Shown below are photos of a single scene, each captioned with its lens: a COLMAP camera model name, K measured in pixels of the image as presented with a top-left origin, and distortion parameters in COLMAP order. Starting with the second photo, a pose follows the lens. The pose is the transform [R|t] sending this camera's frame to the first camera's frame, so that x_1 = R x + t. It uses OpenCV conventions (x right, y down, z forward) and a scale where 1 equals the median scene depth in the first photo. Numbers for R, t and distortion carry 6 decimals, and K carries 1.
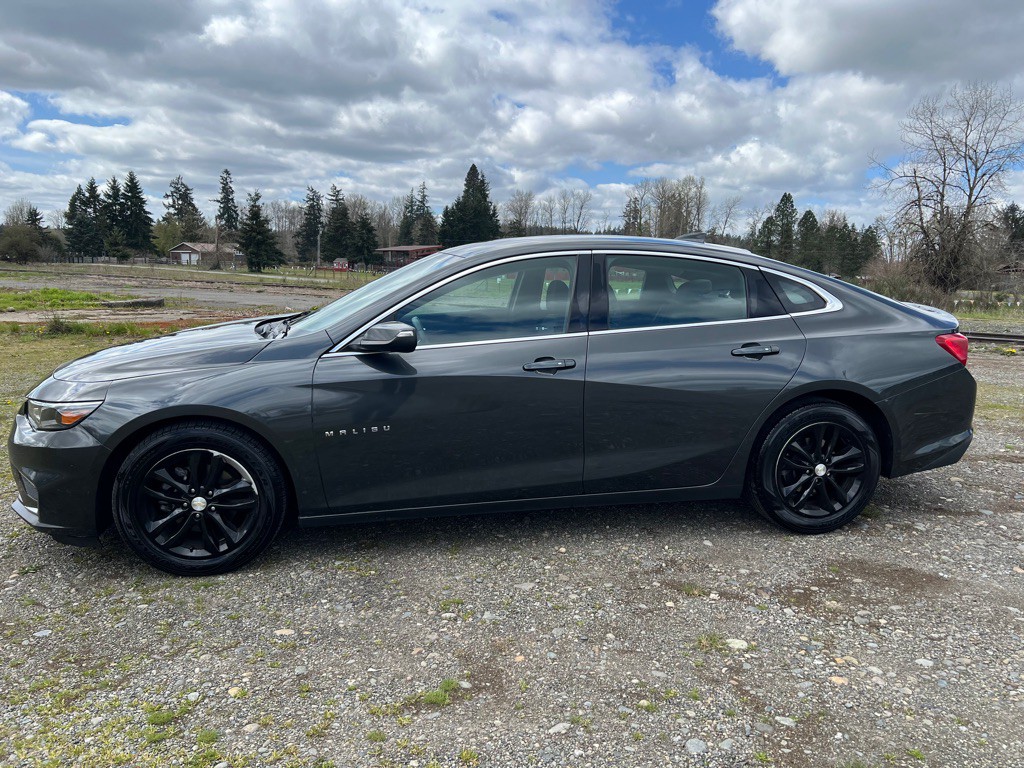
lens RADIAL K [[767.2, 0, 523.1], [0, 767.2, 386.2], [0, 0, 1]] dist [0.046958, -0.050083]
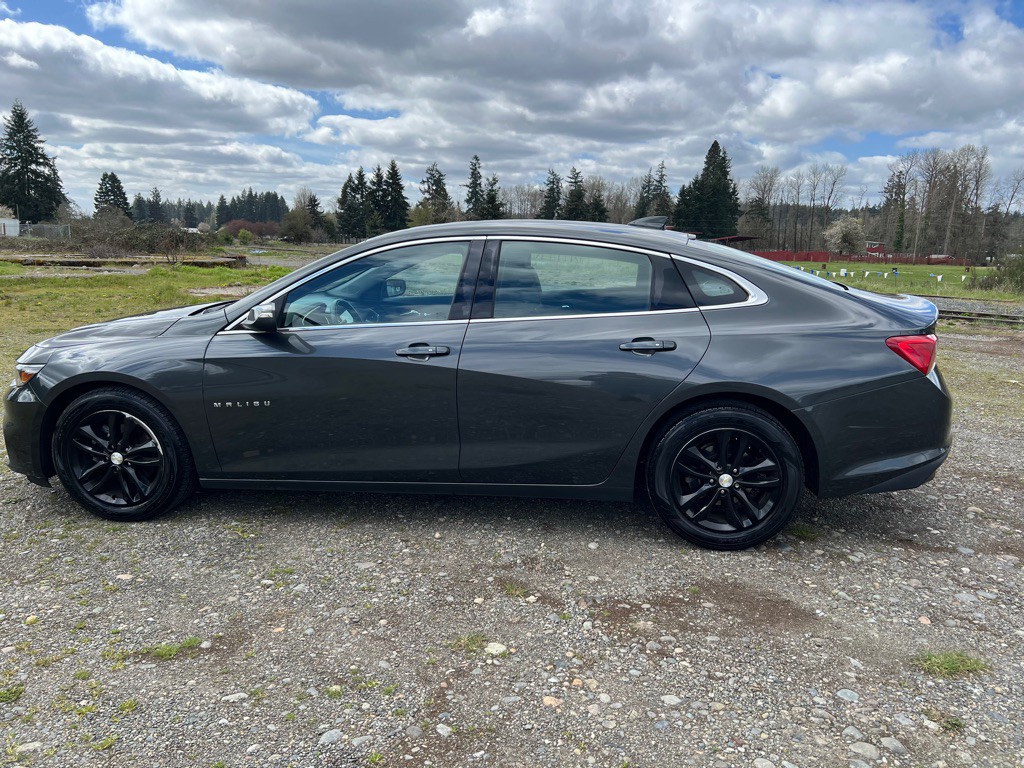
lens RADIAL K [[767.2, 0, 522.7], [0, 767.2, 389.6], [0, 0, 1]] dist [0.046958, -0.050083]
pose [[0.954865, 0.058990, -0.291122, 0.085220], [-0.050778, 0.998072, 0.035689, -0.003692], [0.292666, -0.019296, 0.956020, 0.014415]]
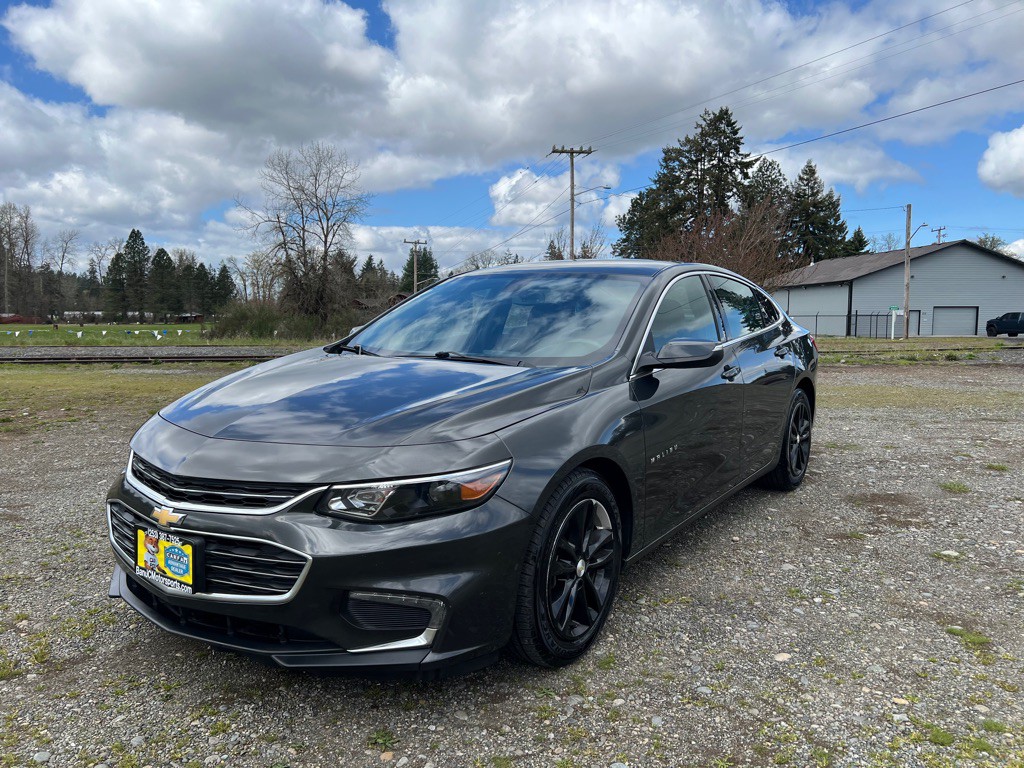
lens RADIAL K [[767.2, 0, 513.2], [0, 767.2, 392.6], [0, 0, 1]] dist [0.046958, -0.050083]
pose [[0.710465, -0.092699, 0.697600, -0.181946], [0.121466, 0.992562, 0.008188, -0.008743], [-0.693170, 0.078918, 0.716441, 0.078128]]
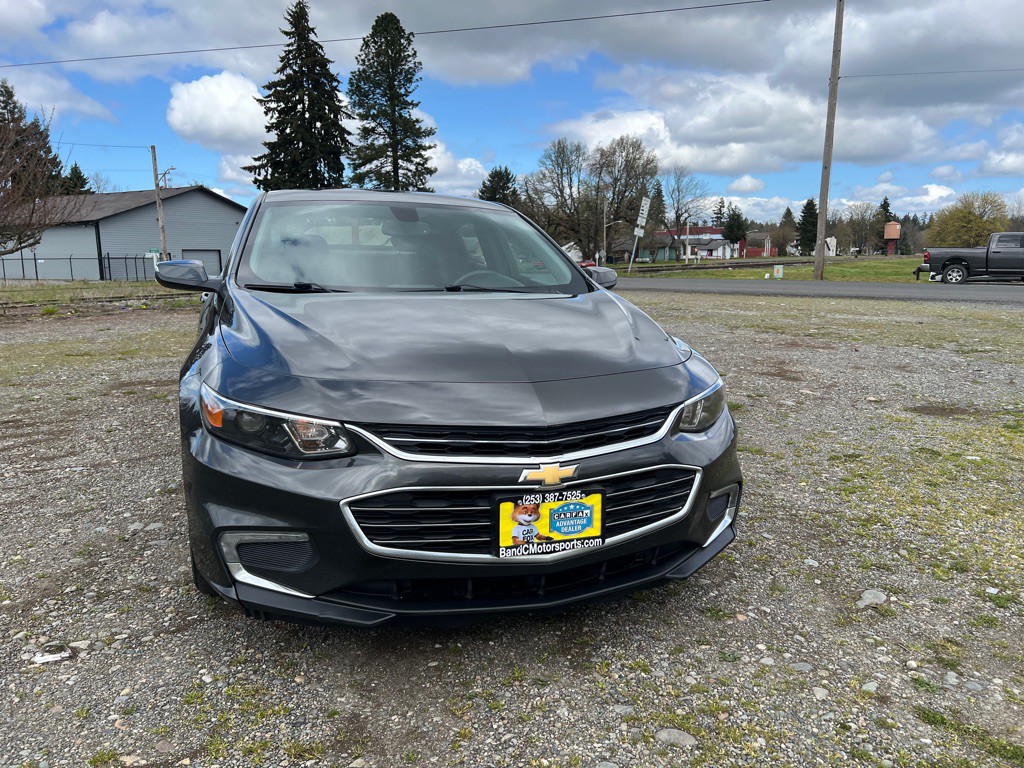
lens RADIAL K [[767.2, 0, 522.0], [0, 767.2, 393.9], [0, 0, 1]] dist [0.046958, -0.050083]
pose [[-0.149862, -0.194724, 0.969342, -0.237764], [0.150727, 0.964455, 0.217045, -0.029438], [-0.977150, 0.178633, -0.115185, 0.223307]]
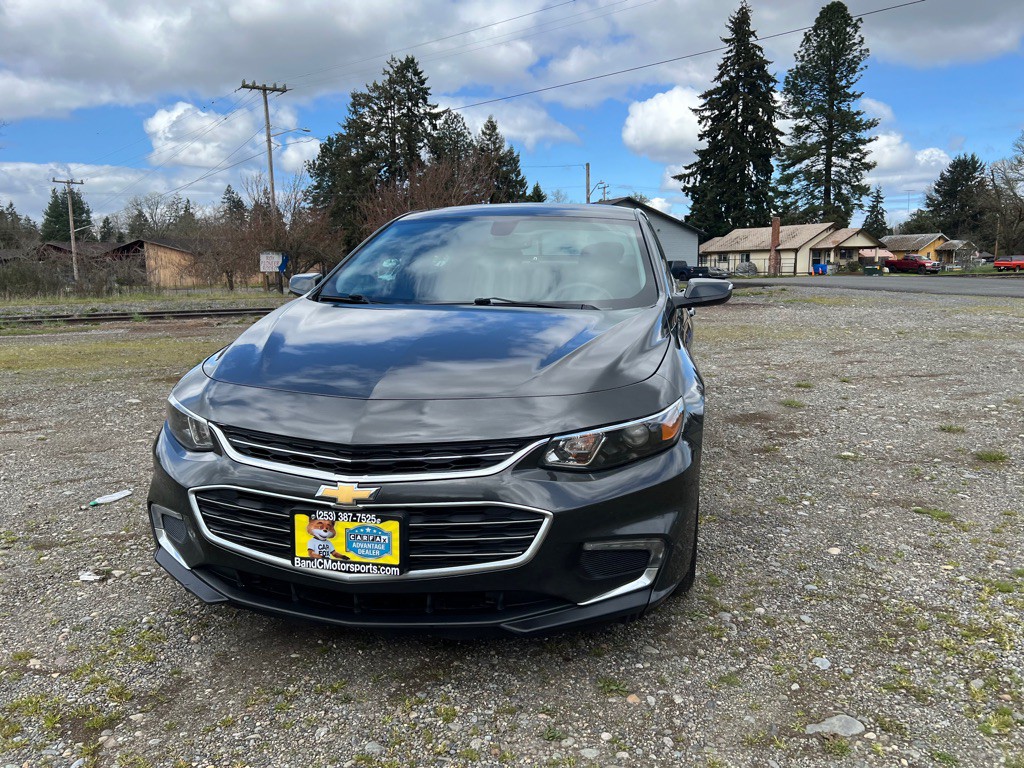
lens RADIAL K [[767.2, 0, 521.3], [0, 767.2, 393.7], [0, 0, 1]] dist [0.046958, -0.050083]
pose [[0.377506, -0.179561, 0.908431, -0.222156], [0.158767, 0.979044, 0.127541, -0.018058], [-0.912295, 0.096081, 0.398103, 0.142581]]
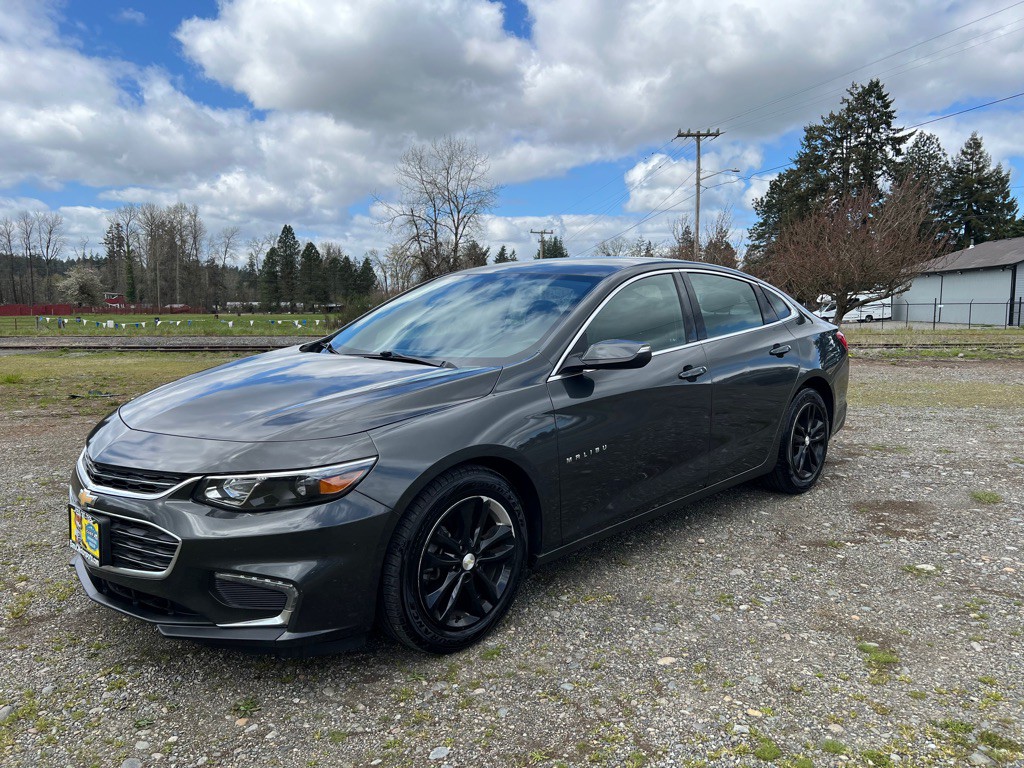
lens RADIAL K [[767.2, 0, 511.9], [0, 767.2, 391.0], [0, 0, 1]] dist [0.046958, -0.050083]
pose [[0.820465, -0.089660, 0.564623, -0.150737], [0.108045, 0.994146, 0.000865, -0.005852], [-0.561395, 0.060295, 0.825349, 0.044644]]
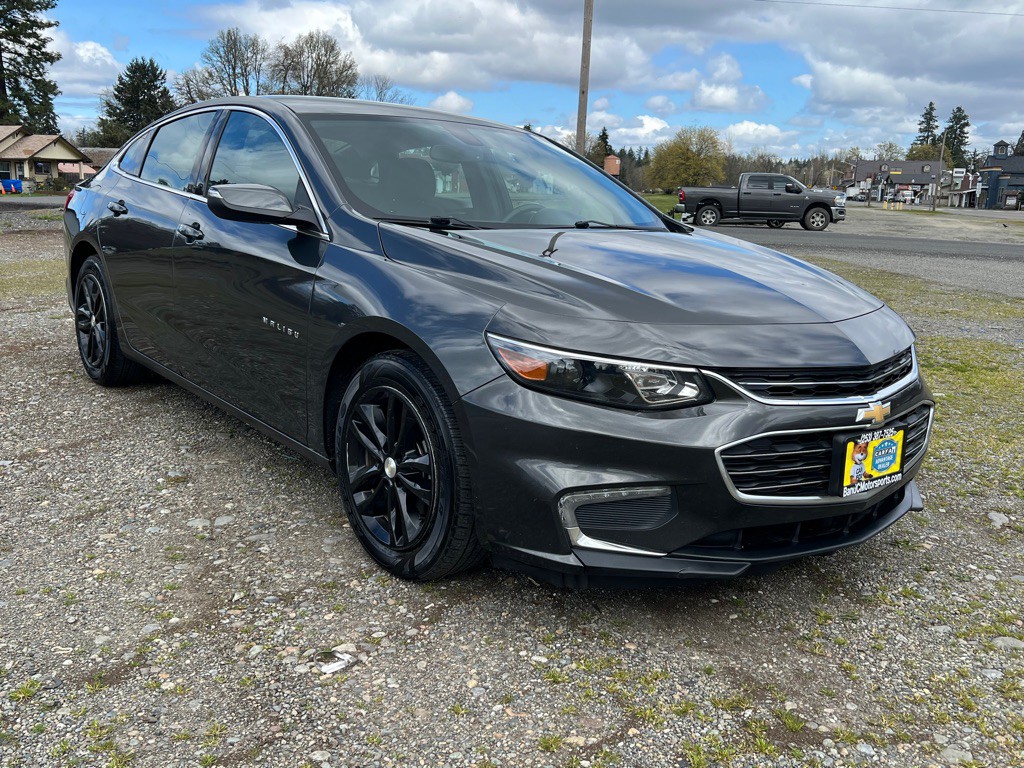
lens RADIAL K [[933.8, 0, 515.5], [0, 933.8, 391.1], [0, 0, 1]] dist [0.022140, 0.000000]
pose [[-0.472380, -0.219271, 0.853685, -0.225287], [0.098634, 0.949326, 0.298416, -0.042398], [-0.875859, 0.225168, -0.426814, 0.310311]]
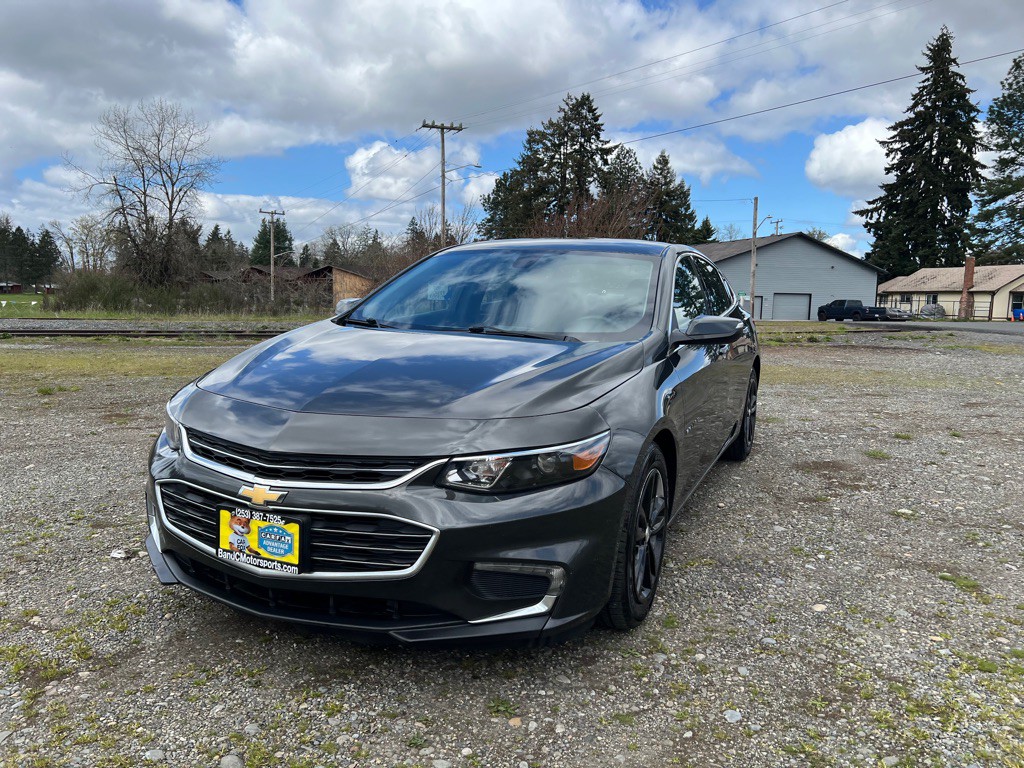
lens RADIAL K [[767.2, 0, 521.8], [0, 767.2, 396.8], [0, 0, 1]] dist [0.046958, -0.050083]
pose [[0.565012, -0.118080, 0.816589, -0.208756], [0.116358, 0.991219, 0.062821, -0.012301], [-0.816836, 0.059522, 0.573790, 0.107000]]
